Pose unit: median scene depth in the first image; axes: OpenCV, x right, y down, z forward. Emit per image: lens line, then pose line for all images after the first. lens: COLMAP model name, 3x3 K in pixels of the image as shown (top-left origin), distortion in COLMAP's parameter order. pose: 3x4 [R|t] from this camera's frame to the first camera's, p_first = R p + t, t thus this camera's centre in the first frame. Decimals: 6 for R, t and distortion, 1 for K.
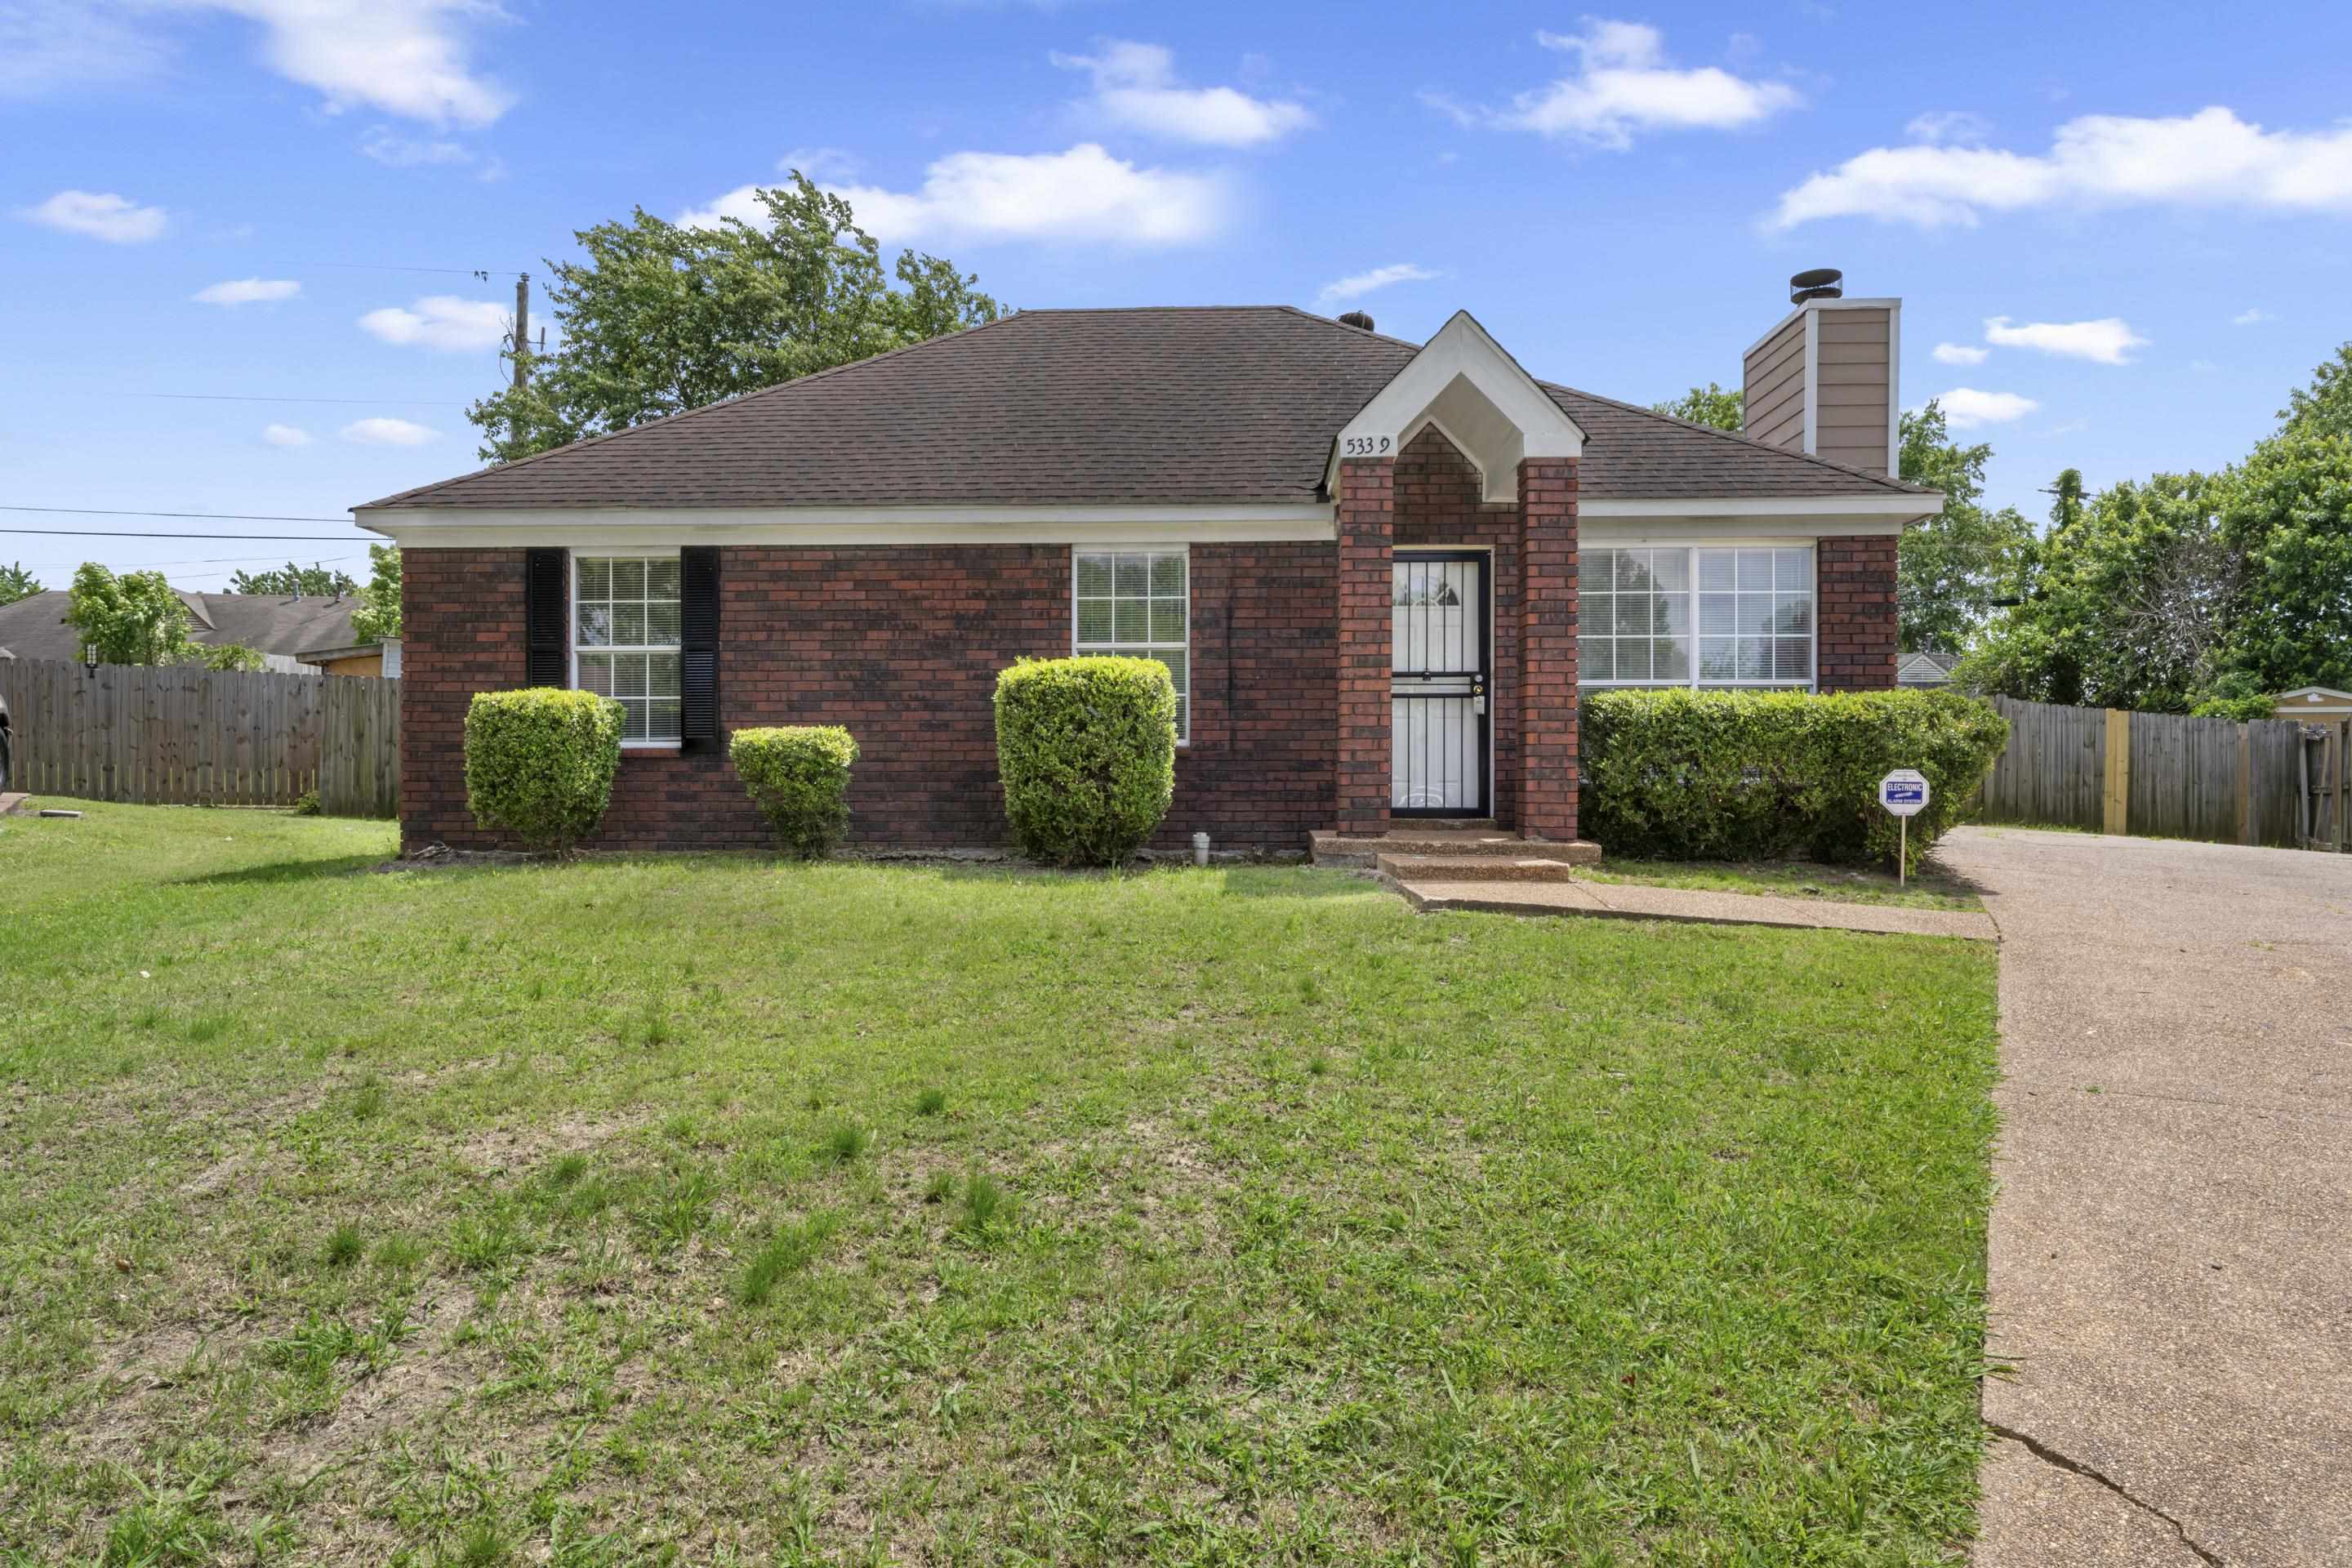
lens RADIAL K [[1341.2, 0, 1176.0], [0, 1341.2, 784.0], [0, 0, 1]] dist [-0.002252, -0.000094]
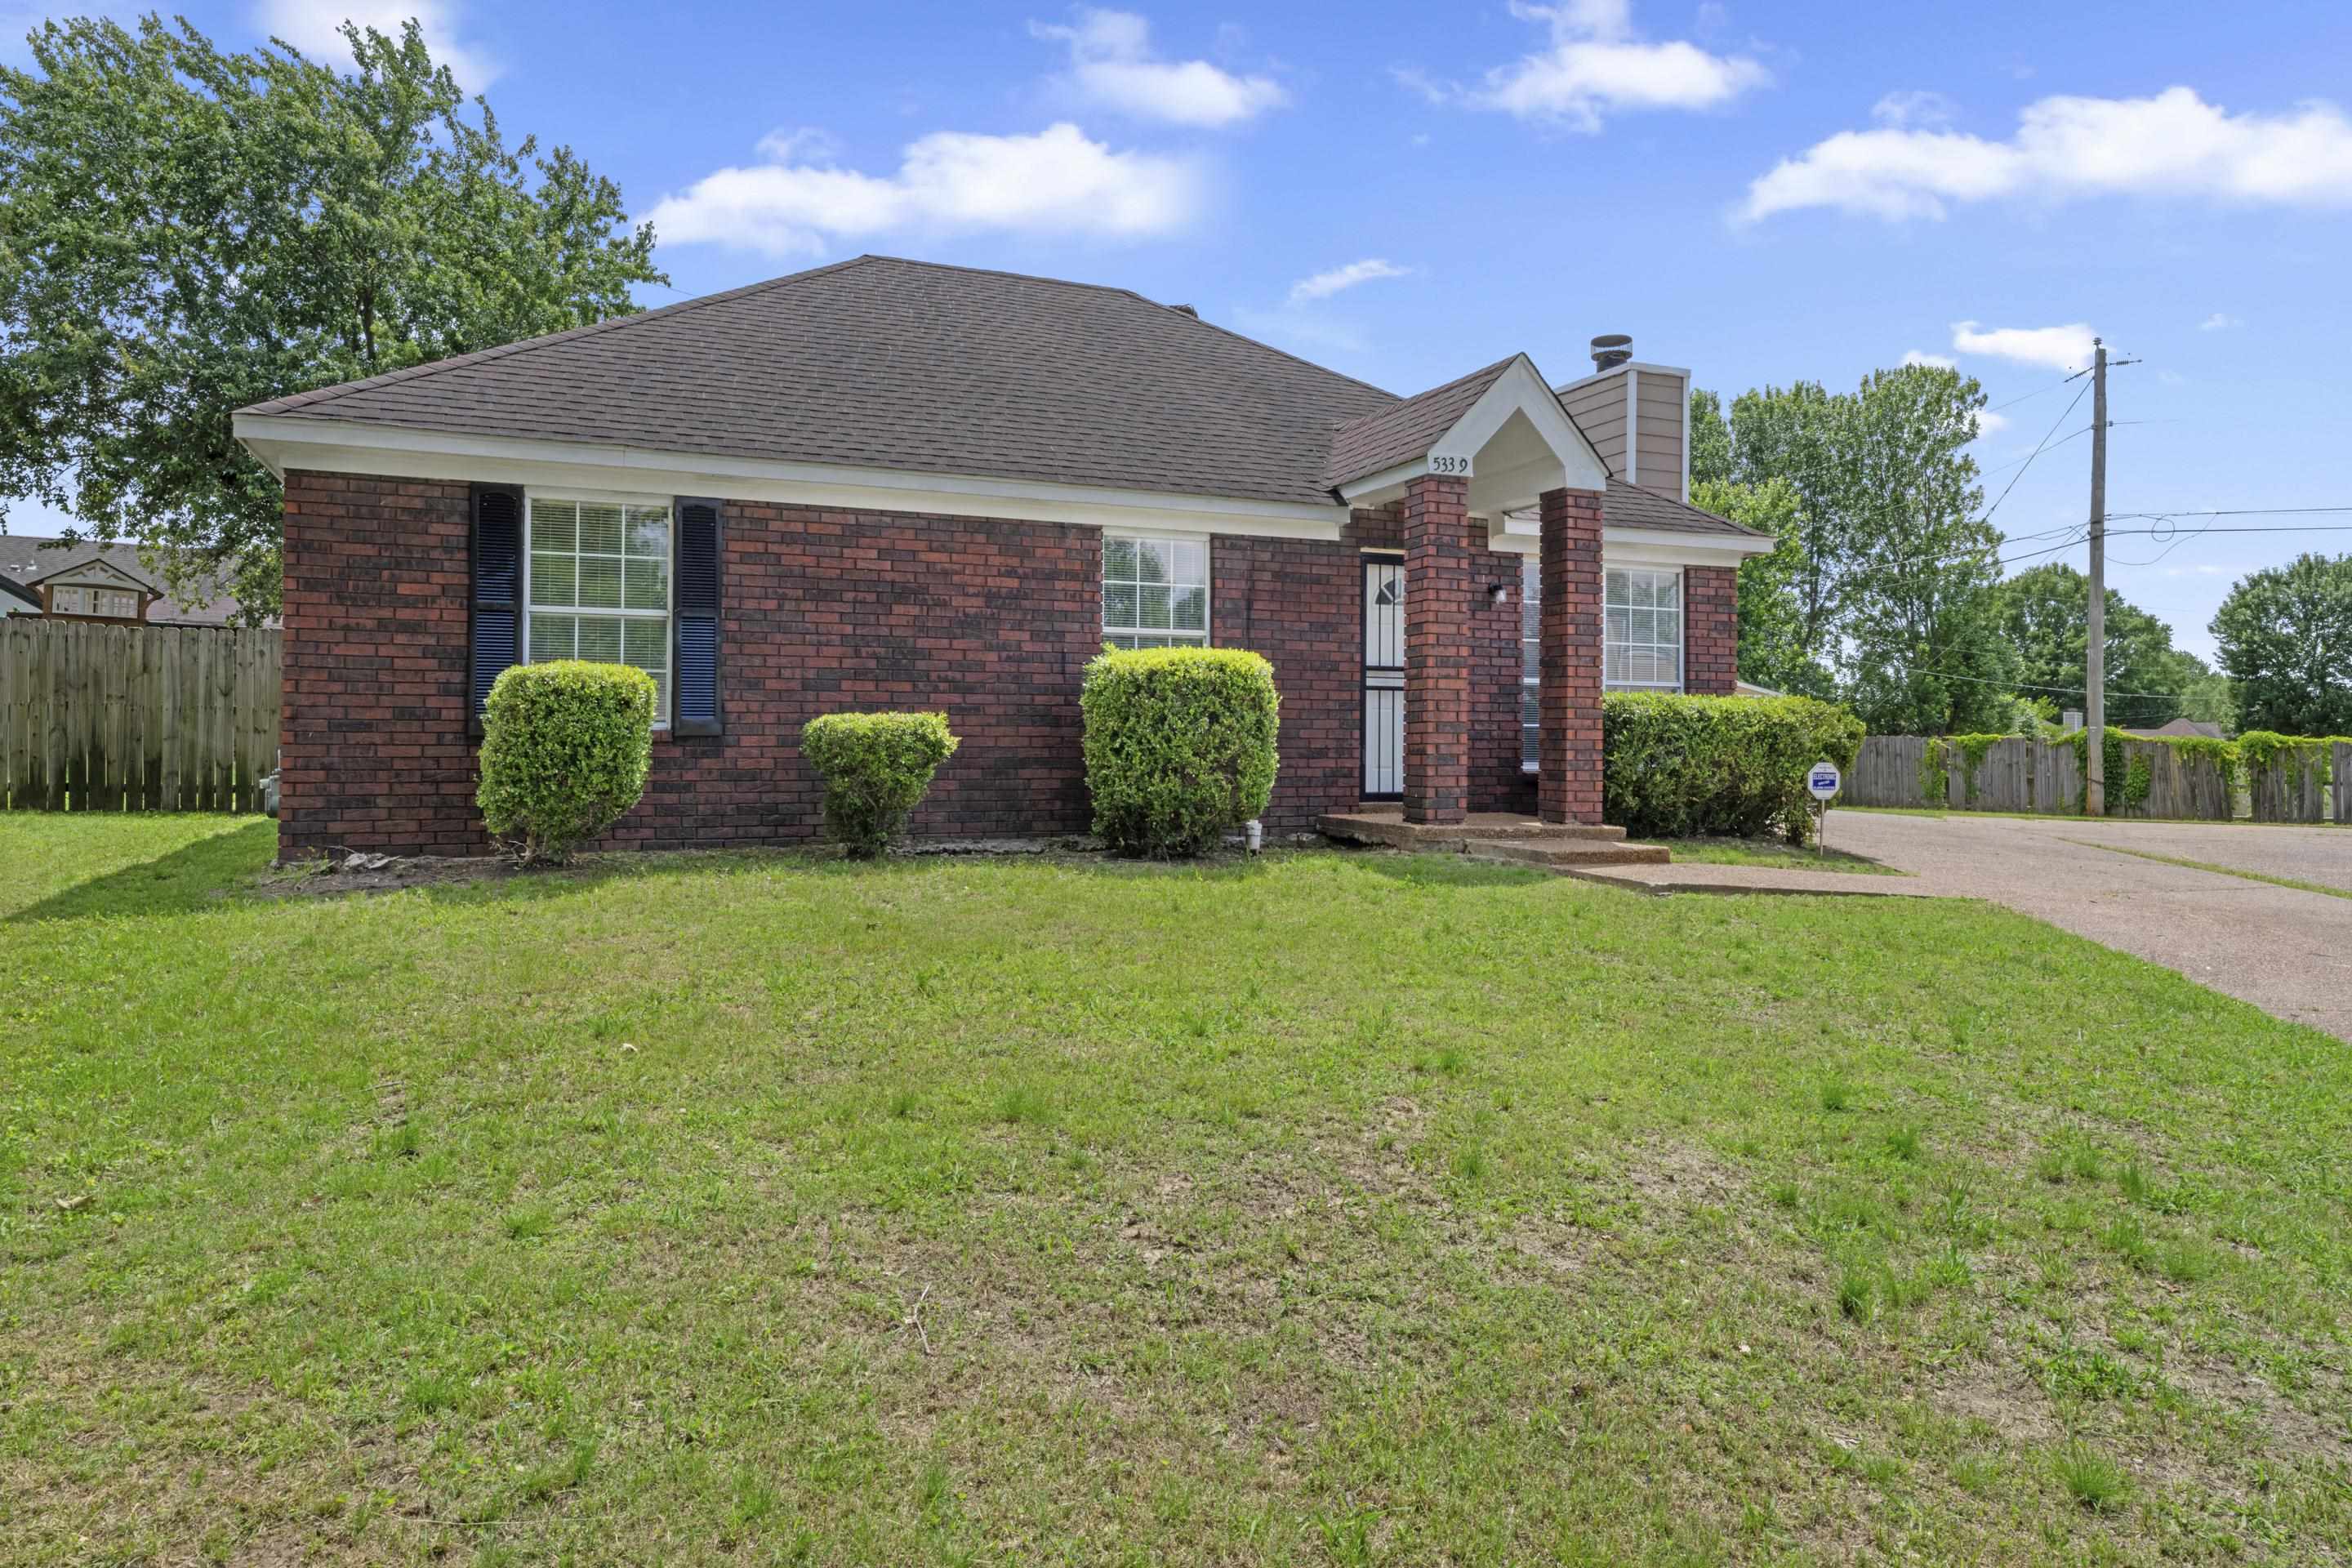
lens RADIAL K [[1375.1, 0, 1154.3], [0, 1375.1, 715.8], [0, 0, 1]] dist [-0.004231, -0.000995]
pose [[0.909999, 0.013313, 0.414397, -0.462465], [-0.006197, 0.999809, -0.018512, -0.022245], [-0.414565, 0.014278, 0.909908, 0.073246]]
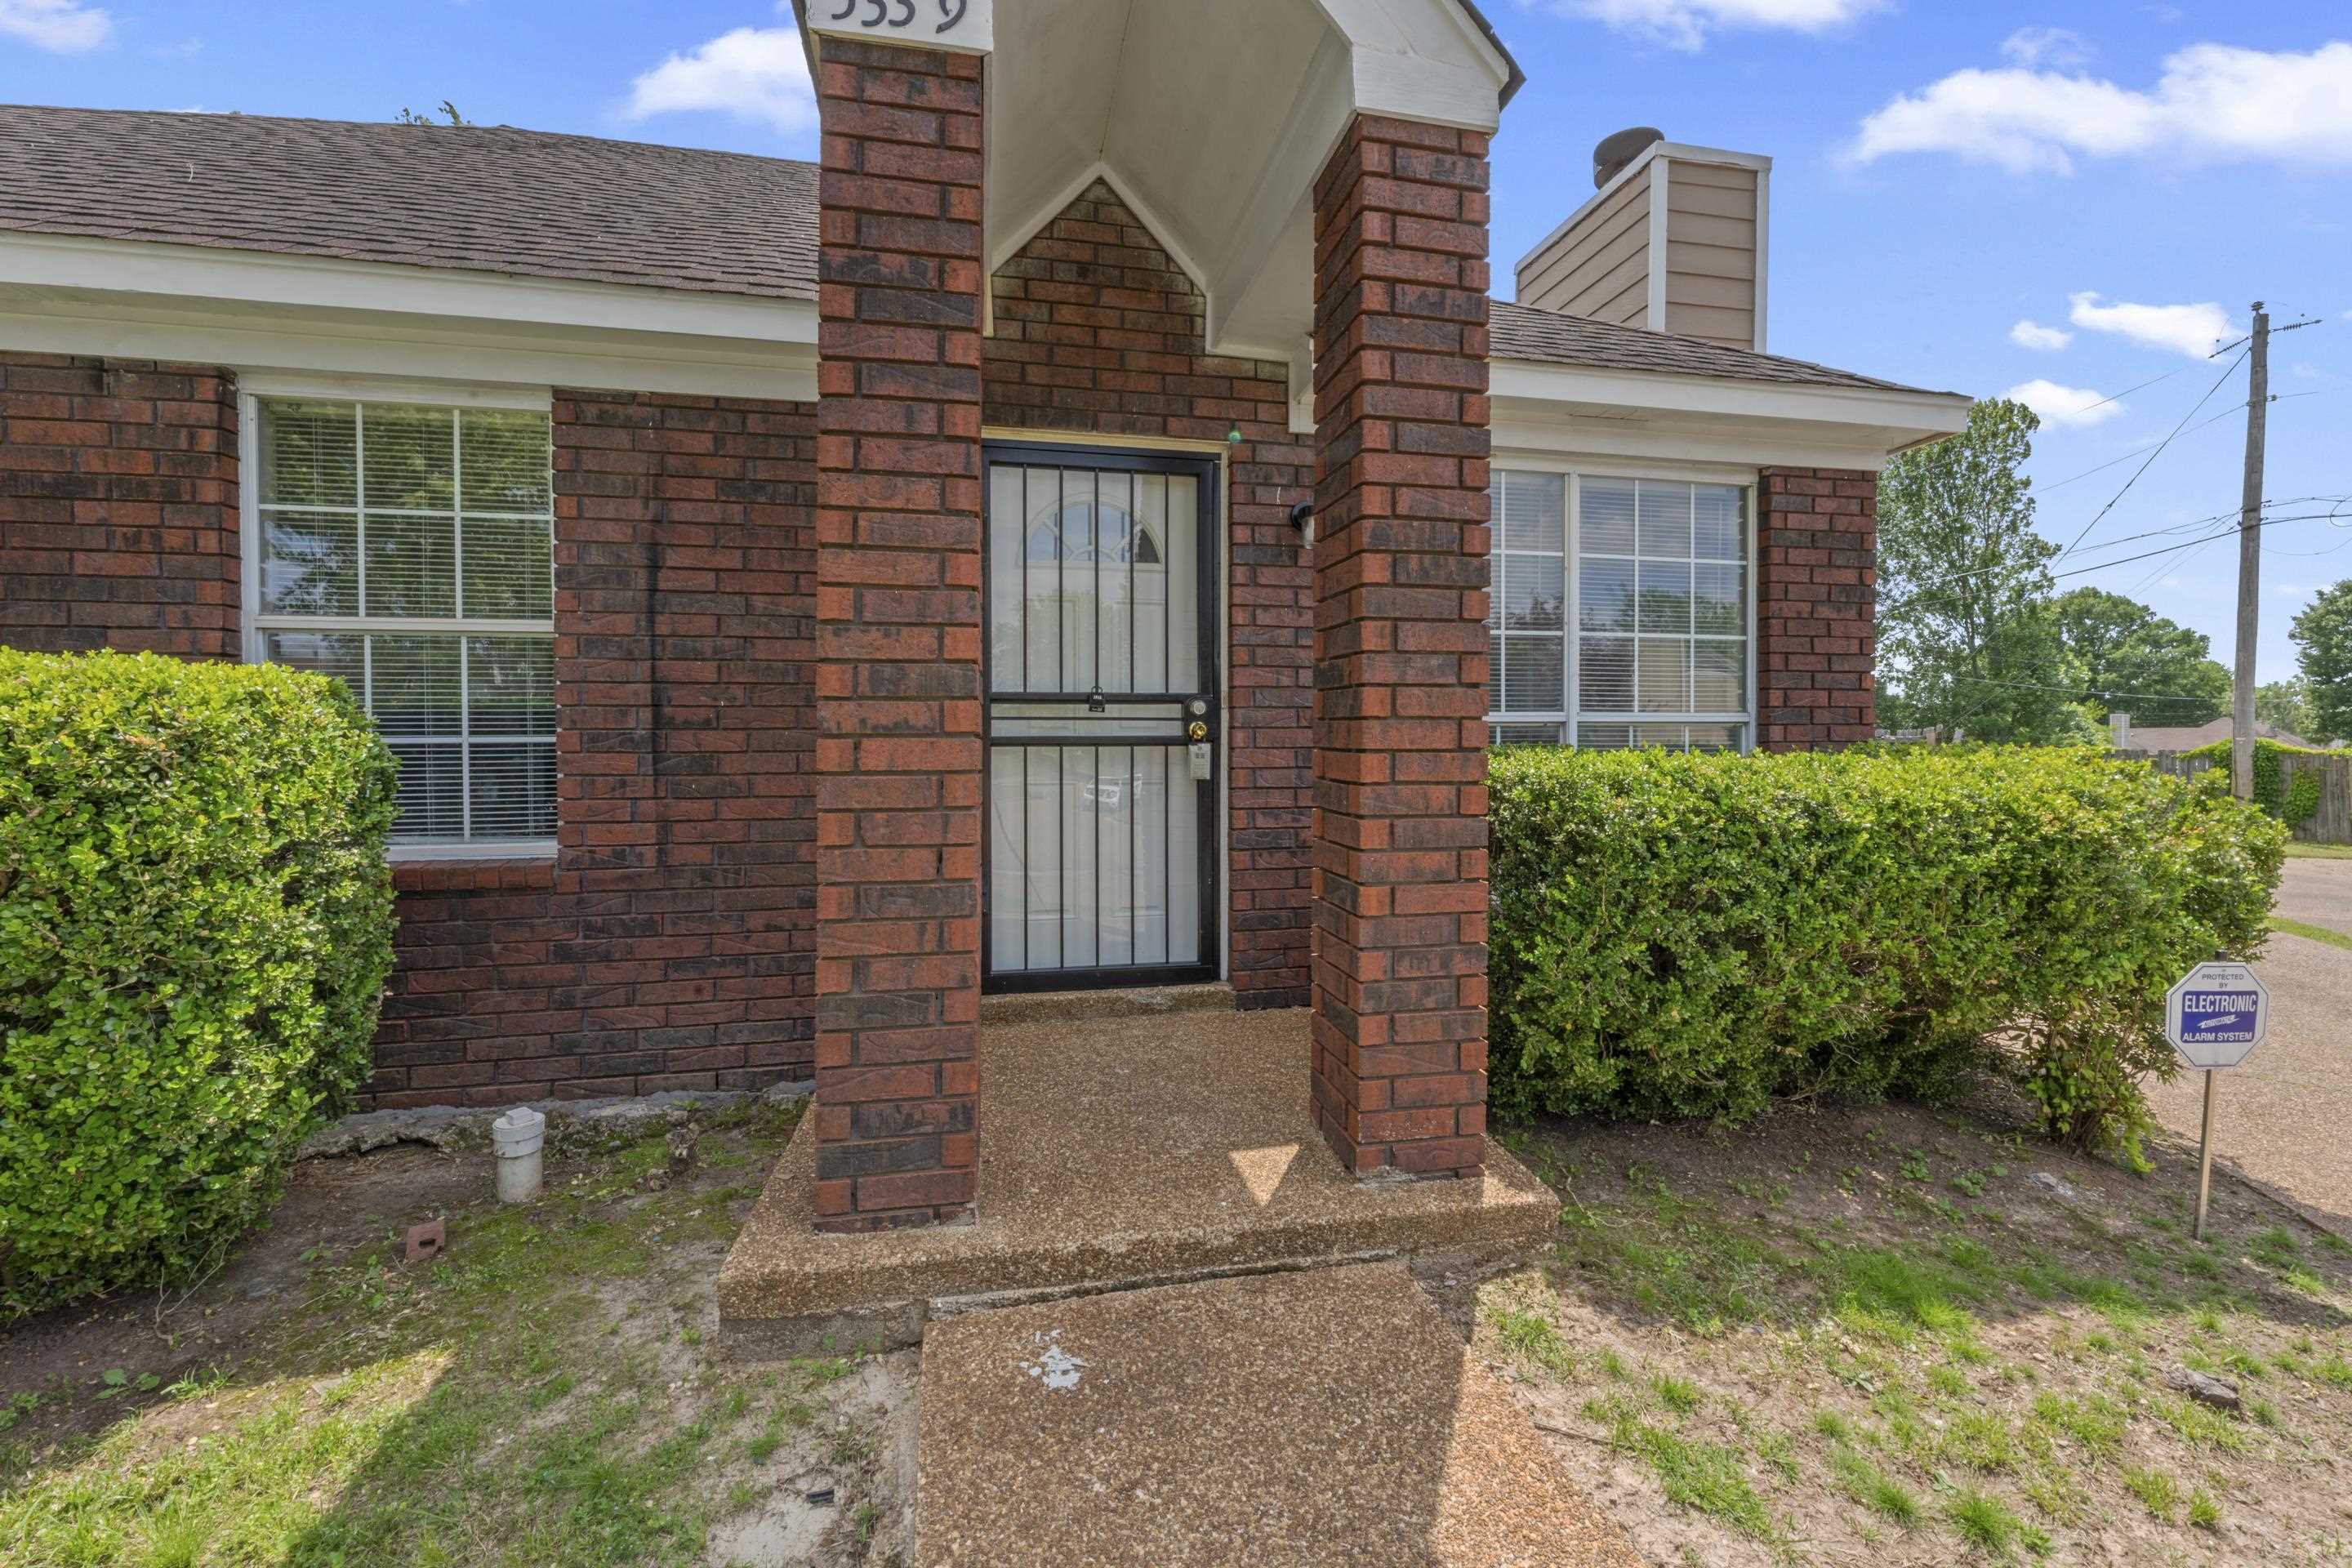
lens RADIAL K [[941.7, 0, 1177.8], [0, 941.7, 762.0], [0, 0, 1]] dist [-0.001972, 0.000115]
pose [[0.968538, -0.008968, 0.248703, 0.129791], [0.003728, 0.999761, 0.021534, -0.065987], [-0.248837, -0.019929, 0.968340, 0.658373]]
